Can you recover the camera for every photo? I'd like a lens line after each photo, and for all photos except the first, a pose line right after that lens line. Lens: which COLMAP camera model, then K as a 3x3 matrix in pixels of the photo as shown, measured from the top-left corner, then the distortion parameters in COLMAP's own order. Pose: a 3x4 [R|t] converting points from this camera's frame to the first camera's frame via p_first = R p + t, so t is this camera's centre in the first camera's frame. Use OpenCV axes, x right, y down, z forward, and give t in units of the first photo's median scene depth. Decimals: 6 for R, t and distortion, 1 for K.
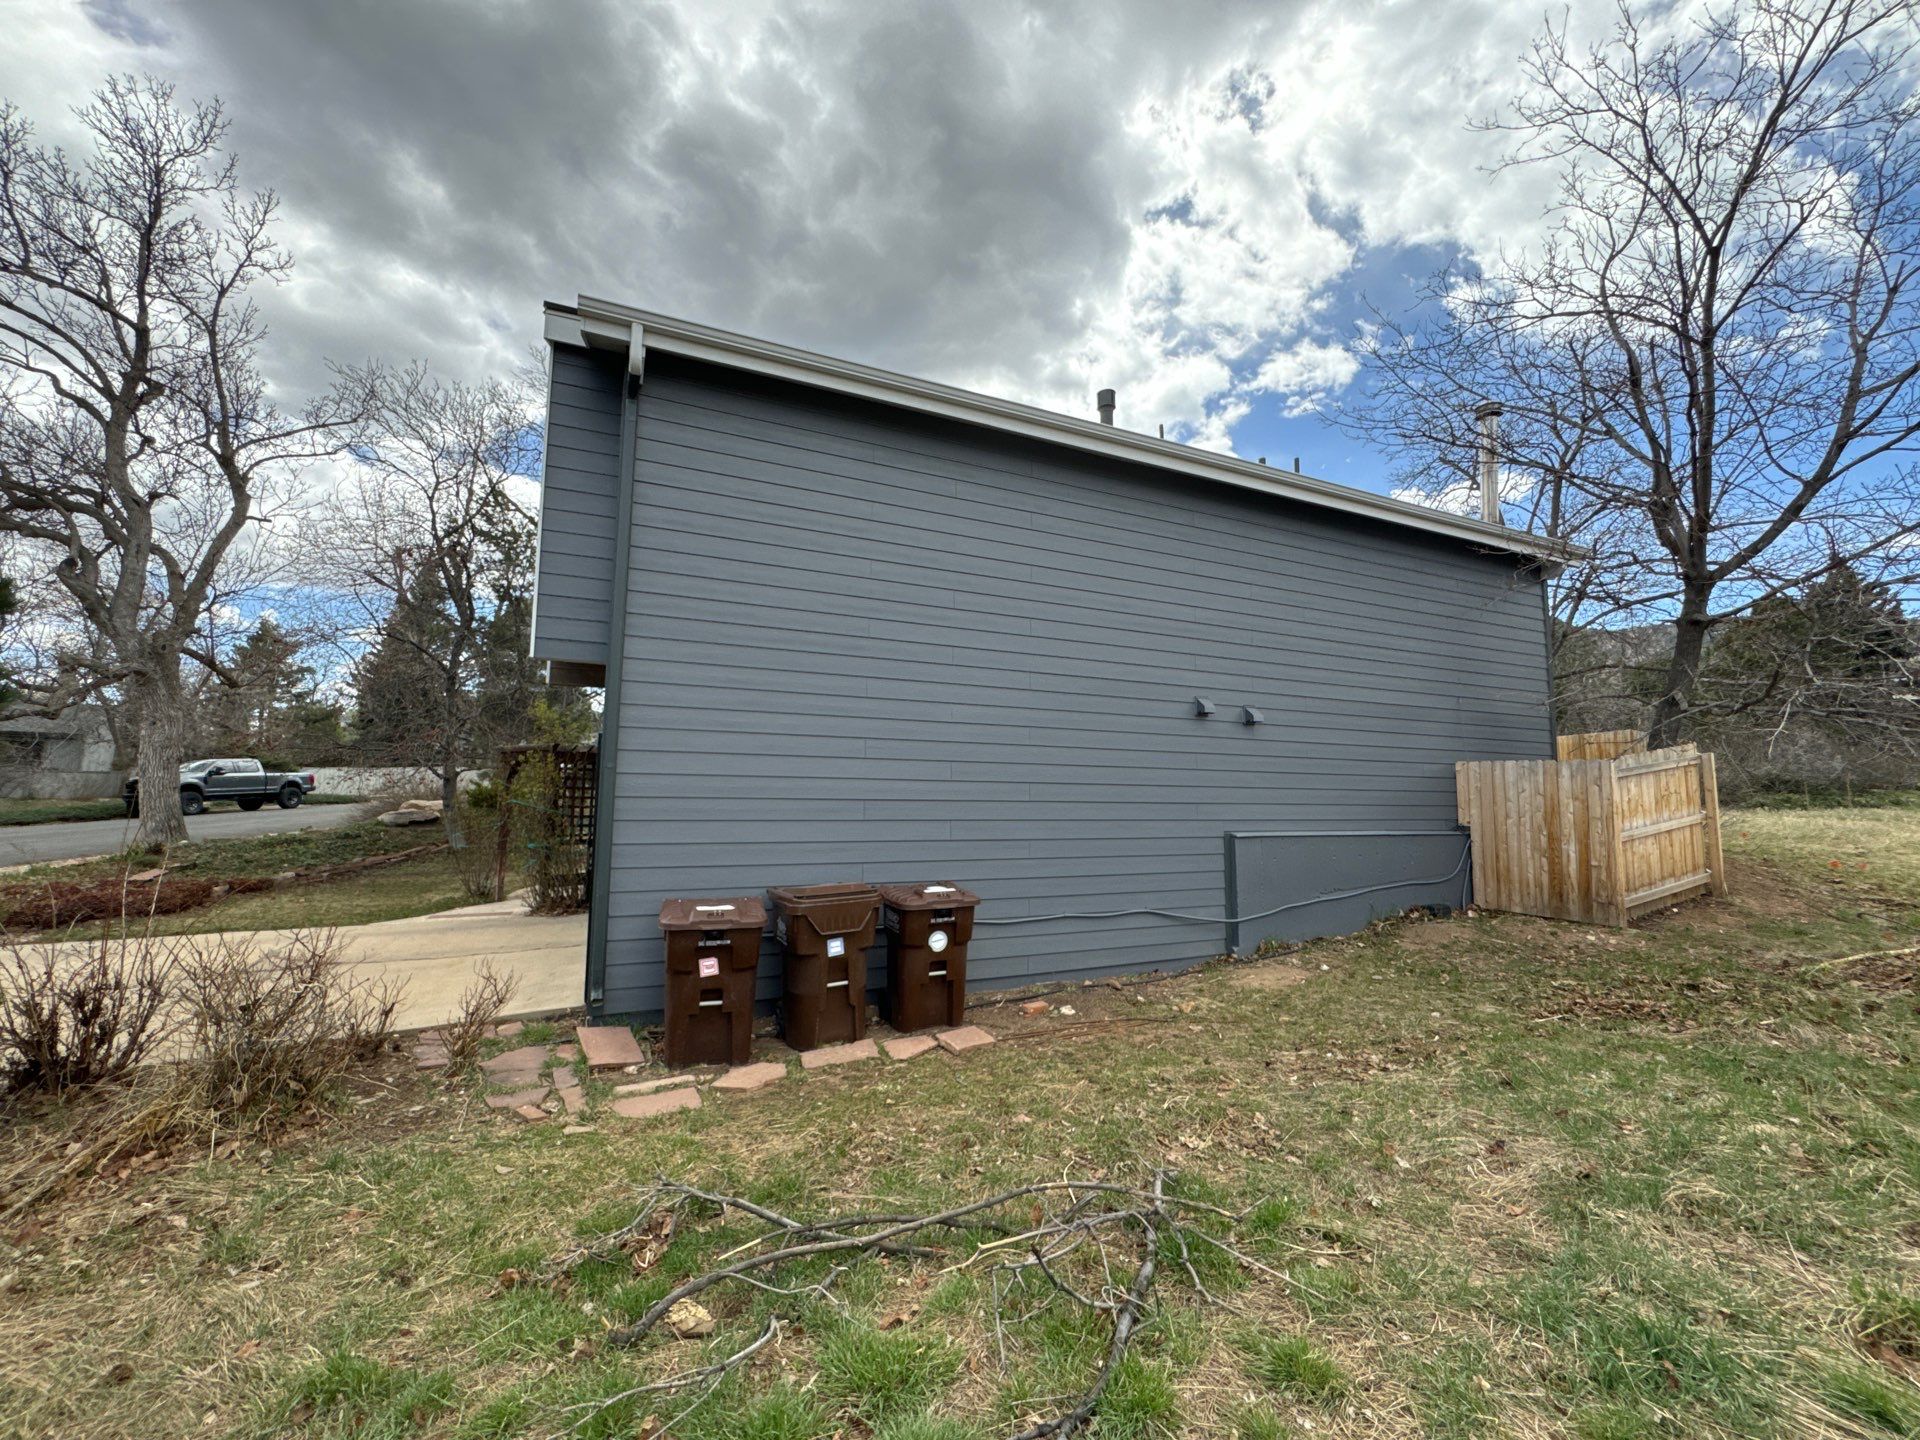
lens RADIAL K [[763.8, 0, 960.0], [0, 763.8, 720.0], [0, 0, 1]] dist [0.000271, -0.000091]
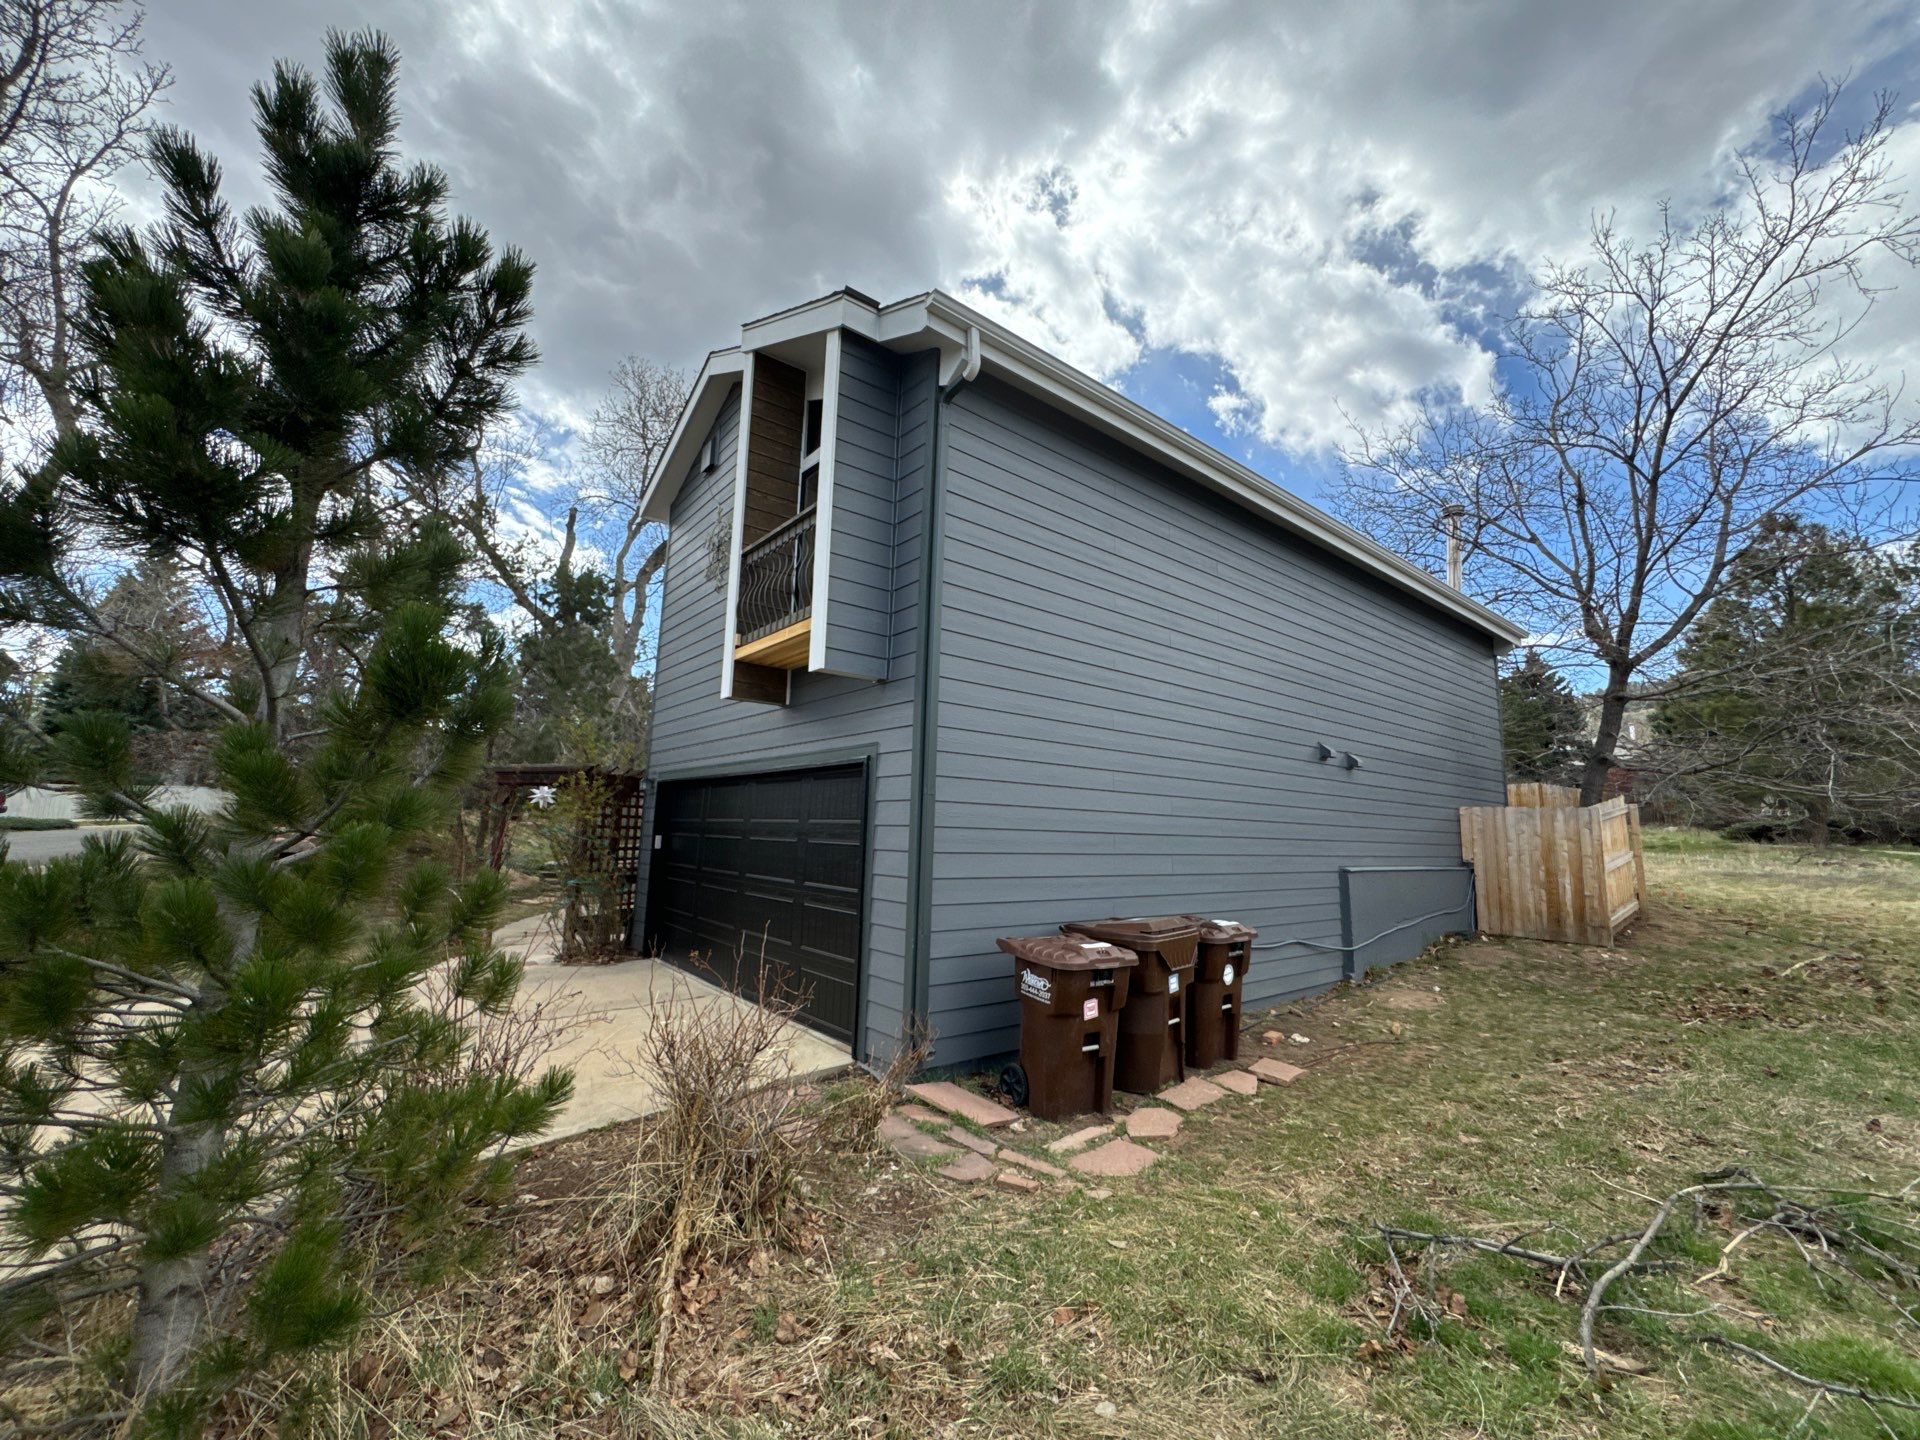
lens RADIAL K [[767.8, 0, 960.0], [0, 767.8, 720.0], [0, 0, 1]] dist [-0.001181, -0.000056]
pose [[0.964994, 0.051176, 0.257231, -0.692372], [-0.039327, 0.997924, -0.051000, 0.021099], [-0.259307, 0.039099, 0.965003, 0.106974]]
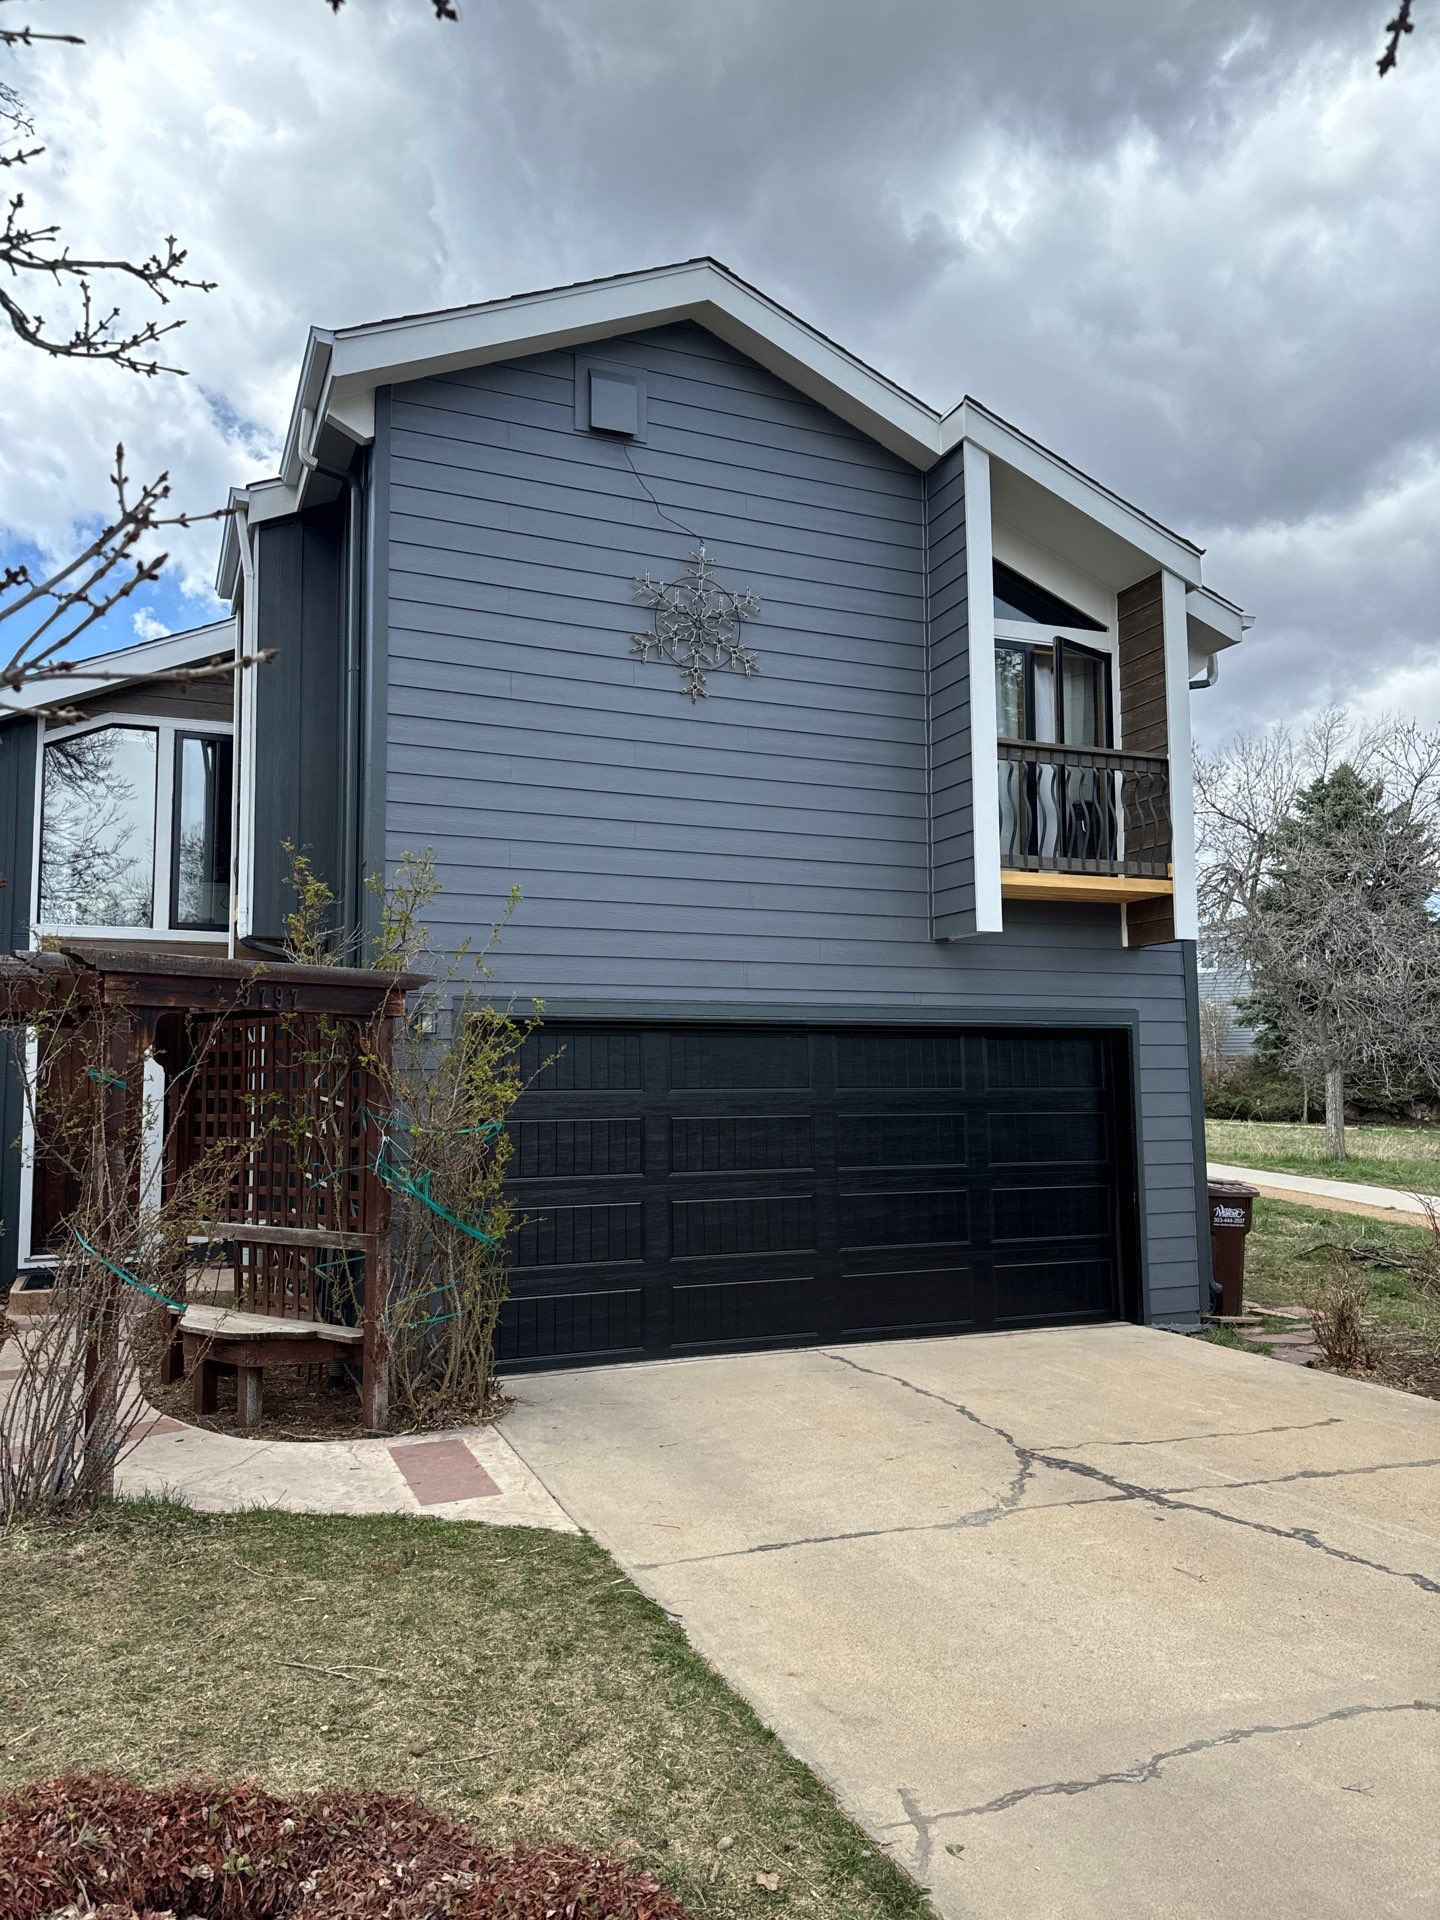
lens RADIAL K [[1344.8, 0, 702.6], [0, 1344.8, 964.4], [0, 0, 1]] dist [0.144177, -0.245135]
pose [[0.019717, 0.077928, 0.996764, -2.450959], [-0.086817, 0.993326, -0.075942, 0.136980], [-0.996029, -0.085038, 0.026350, 1.750468]]
